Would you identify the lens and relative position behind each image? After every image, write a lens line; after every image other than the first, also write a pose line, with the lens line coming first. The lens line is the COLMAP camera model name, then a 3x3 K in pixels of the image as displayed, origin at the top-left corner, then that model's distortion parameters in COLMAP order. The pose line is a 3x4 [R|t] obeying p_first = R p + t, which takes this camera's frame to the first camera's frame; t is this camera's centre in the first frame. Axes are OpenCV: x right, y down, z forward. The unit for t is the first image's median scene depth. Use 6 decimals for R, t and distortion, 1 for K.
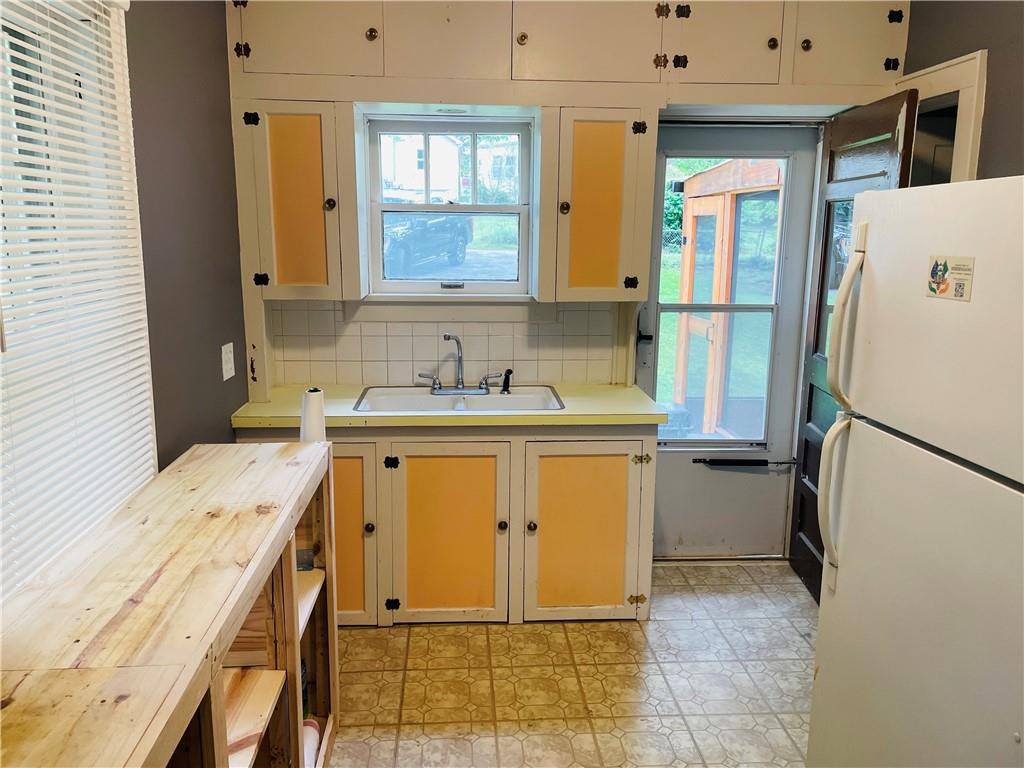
lens RADIAL K [[771.3, 0, 508.8], [0, 771.3, 388.5], [0, 0, 1]] dist [0.060269, -0.075779]
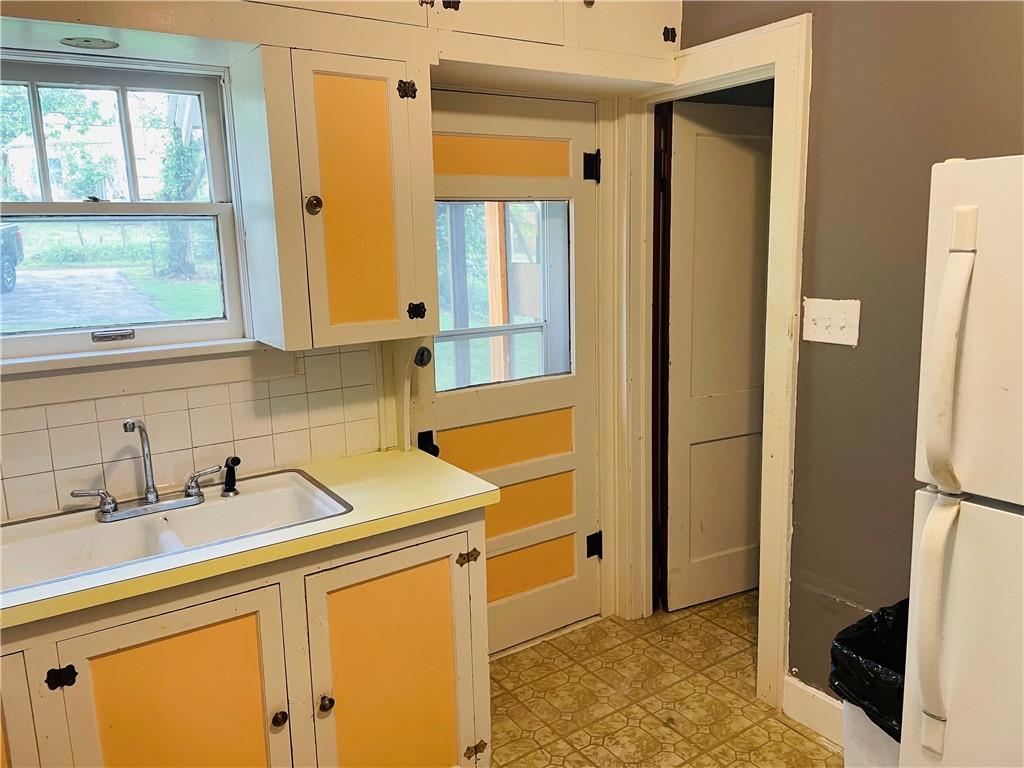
lens RADIAL K [[771.3, 0, 517.2], [0, 771.3, 376.3], [0, 0, 1]] dist [0.060269, -0.075779]
pose [[0.861577, -0.121127, 0.492964, -0.116526], [0.133900, 0.990950, 0.009463, -0.072210], [-0.489648, 0.057855, 0.869998, 0.348960]]
